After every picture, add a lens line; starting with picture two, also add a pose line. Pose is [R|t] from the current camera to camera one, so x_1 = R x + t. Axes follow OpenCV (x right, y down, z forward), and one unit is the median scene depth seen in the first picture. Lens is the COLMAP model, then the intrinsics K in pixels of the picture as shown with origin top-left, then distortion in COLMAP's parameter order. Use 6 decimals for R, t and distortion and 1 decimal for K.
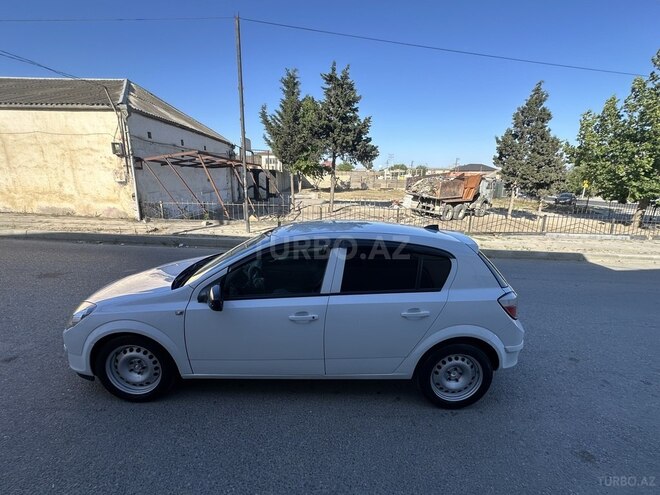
lens RADIAL K [[280.1, 0, 327.7], [0, 280.1, 245.5], [0, 0, 1]] dist [-0.002880, -0.001620]
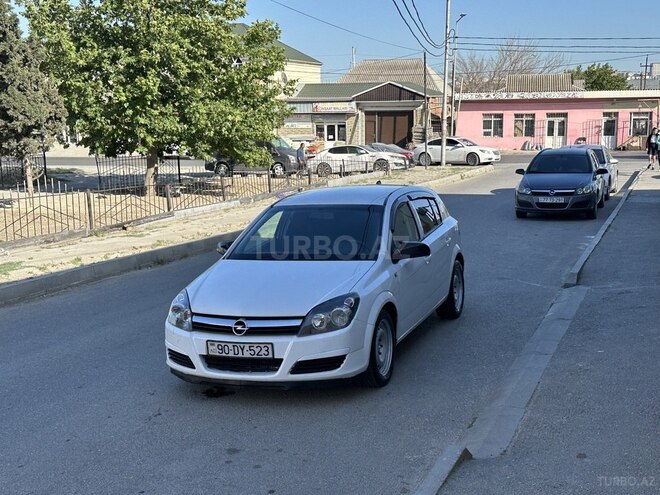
lens RADIAL K [[855.5, 0, 344.2], [0, 855.5, 242.5], [0, 0, 1]] dist [0.130054, 0.000000]
pose [[0.363489, -0.161761, 0.917447, -0.416218], [0.234564, 0.968973, 0.077913, -0.022027], [-0.901585, 0.186879, 0.390154, -0.015707]]
